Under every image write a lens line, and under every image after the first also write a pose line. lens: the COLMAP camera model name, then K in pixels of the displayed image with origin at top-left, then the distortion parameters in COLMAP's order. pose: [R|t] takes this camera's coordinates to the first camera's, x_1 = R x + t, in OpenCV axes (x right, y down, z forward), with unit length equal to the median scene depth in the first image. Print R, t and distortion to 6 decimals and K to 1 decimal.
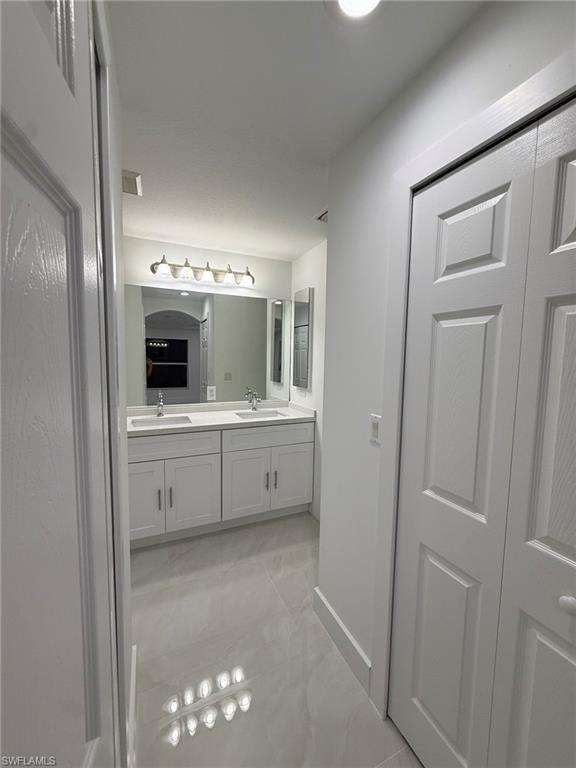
lens RADIAL K [[305.0, 0, 293.2], [0, 305.0, 381.1], [0, 0, 1]] dist [0.001135, -0.000538]
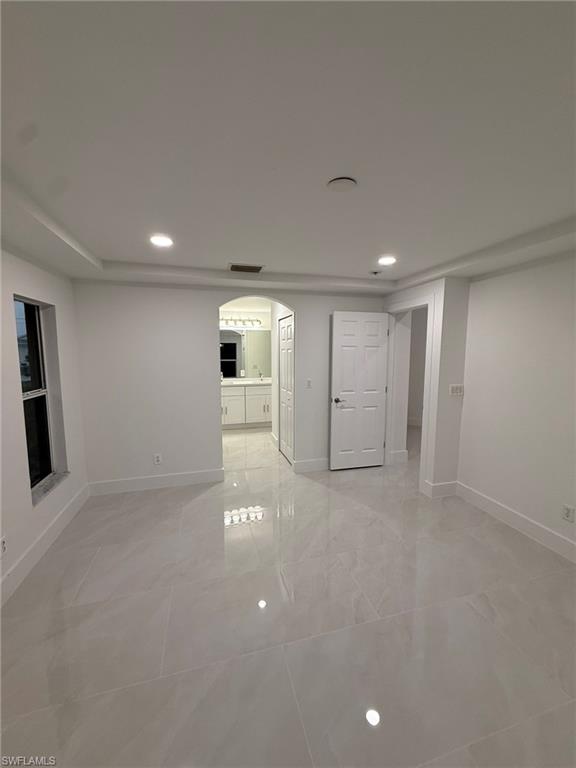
lens RADIAL K [[305.0, 0, 287.3], [0, 305.0, 383.9], [0, 0, 1]] dist [0.001135, -0.000538]
pose [[0.984064, -0.002248, -0.177799, 0.489336], [0.007121, 0.999616, 0.026775, 0.062442], [0.177670, -0.027615, 0.983703, -1.251354]]
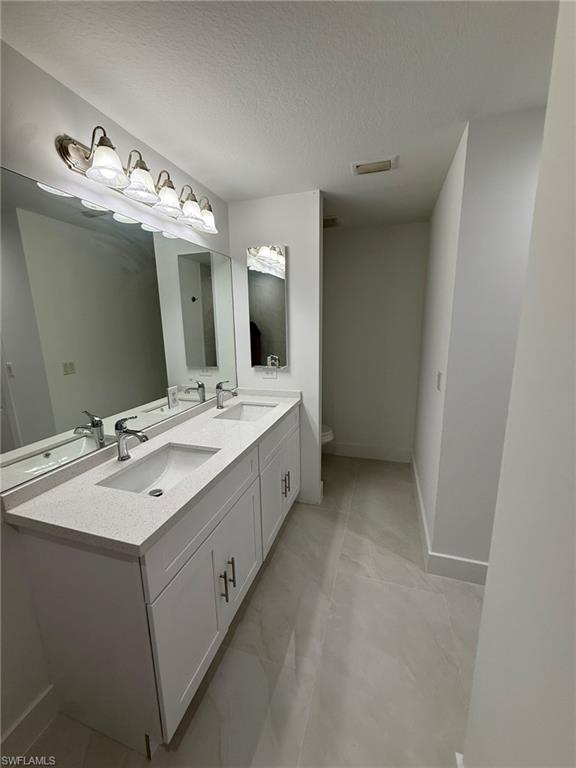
lens RADIAL K [[305.0, 0, 289.0], [0, 305.0, 381.7], [0, 0, 1]] dist [0.001135, -0.000538]
pose [[0.677689, -0.170137, 0.715396, -0.570222], [0.087677, 0.984621, 0.151109, -0.068932], [-0.730103, -0.039681, 0.682184, 0.412800]]
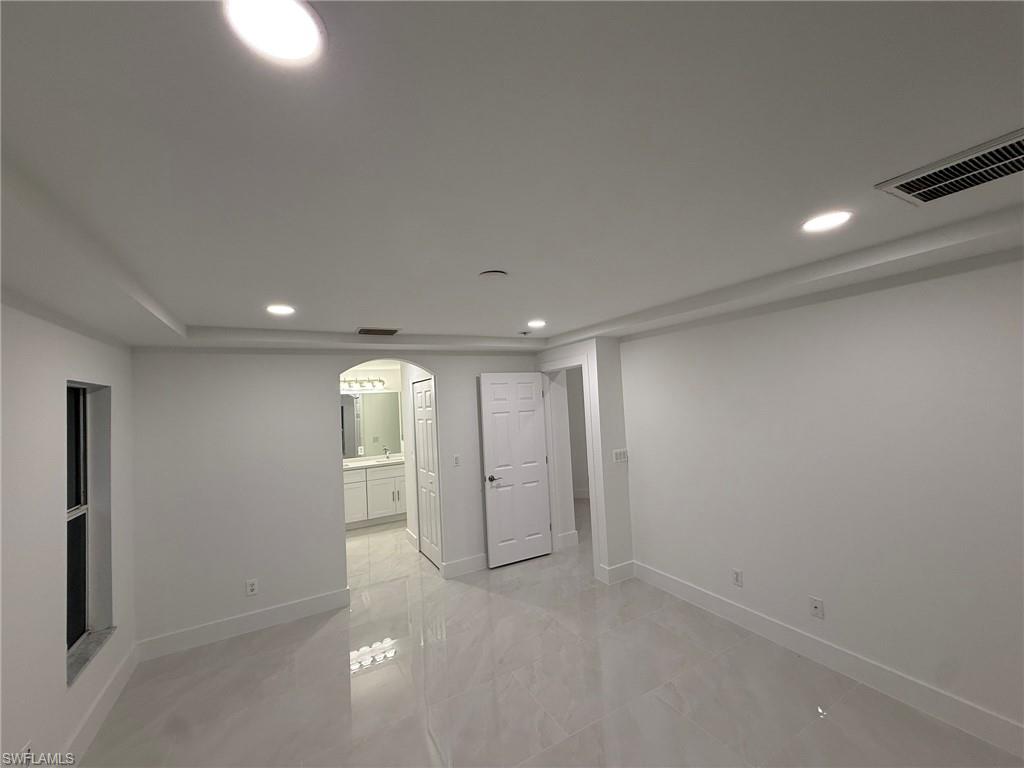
lens RADIAL K [[406.7, 0, 509.0], [0, 406.7, 386.1], [0, 0, 1]] dist [0.001135, -0.000538]
pose [[0.995408, -0.070425, 0.064840, 0.454484], [0.077830, 0.989739, -0.119833, 0.020455], [-0.055735, 0.124329, 0.990674, -1.412042]]
